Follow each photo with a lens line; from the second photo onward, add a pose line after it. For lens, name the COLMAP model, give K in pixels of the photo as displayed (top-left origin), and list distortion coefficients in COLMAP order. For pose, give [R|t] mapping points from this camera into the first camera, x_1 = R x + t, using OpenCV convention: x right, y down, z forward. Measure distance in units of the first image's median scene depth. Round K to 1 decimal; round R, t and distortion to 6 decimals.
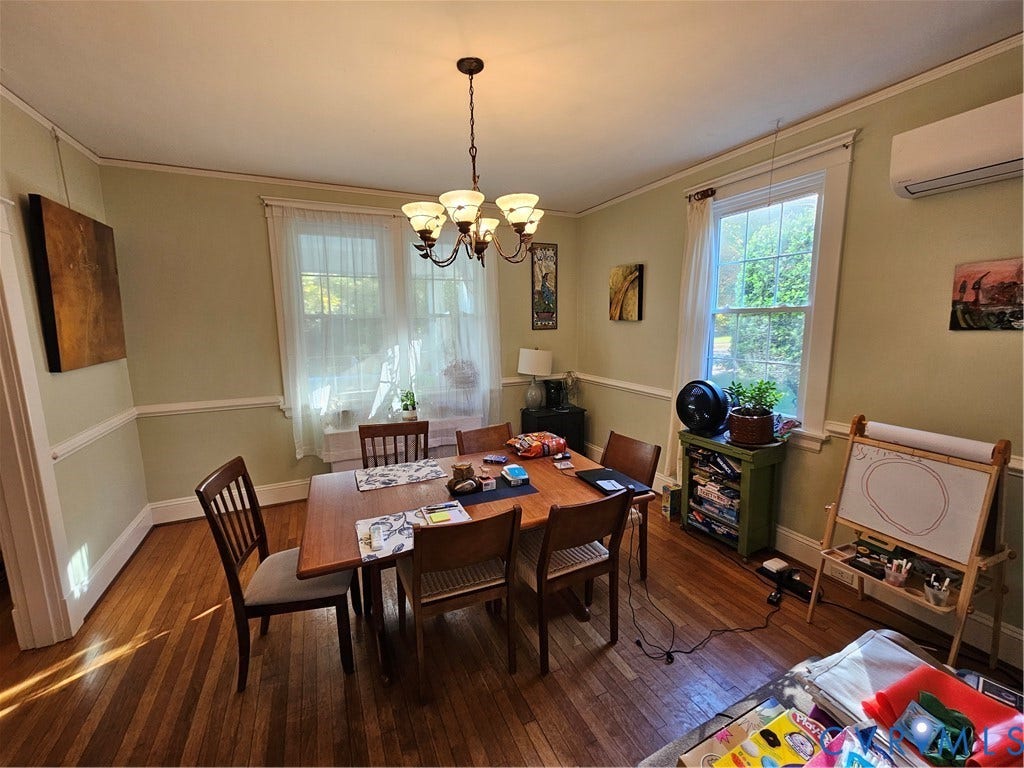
lens RADIAL K [[419.7, 0, 512.5], [0, 419.7, 384.3], [0, 0, 1]] dist [0.004733, 0.000233]
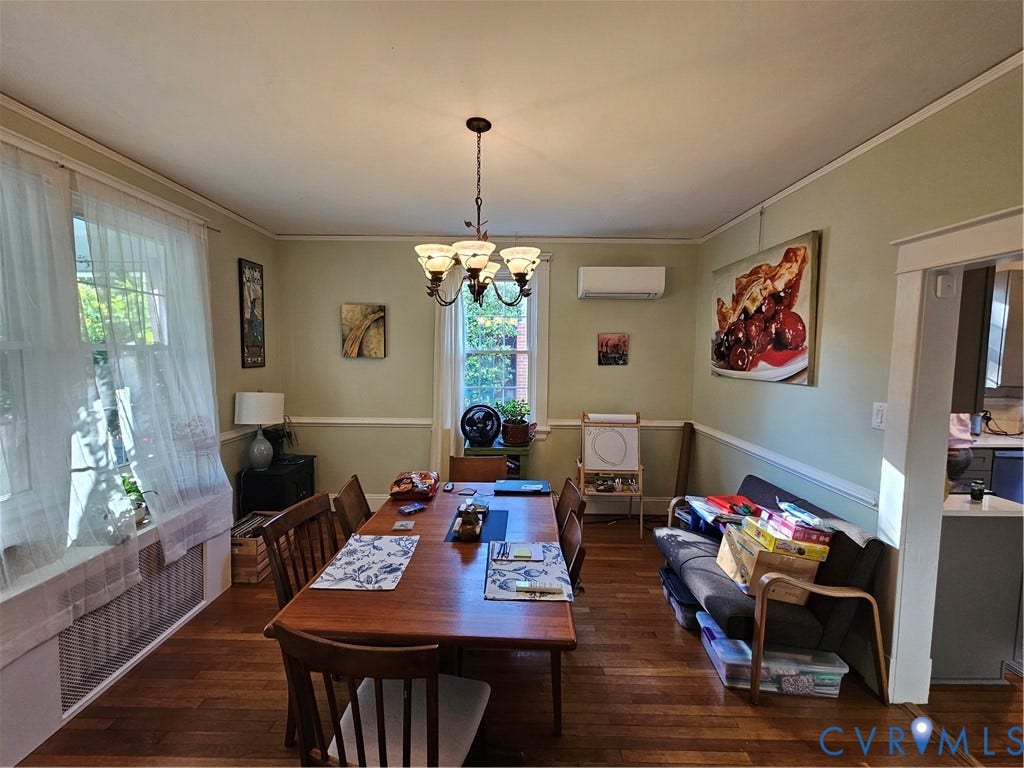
lens RADIAL K [[419.7, 0, 510.5], [0, 419.7, 383.5], [0, 0, 1]] dist [0.004733, 0.000233]
pose [[0.431614, -0.048603, 0.900748, -0.544477], [0.123565, 0.992320, -0.005666, -0.043586], [-0.893555, 0.113747, 0.434305, 0.272549]]
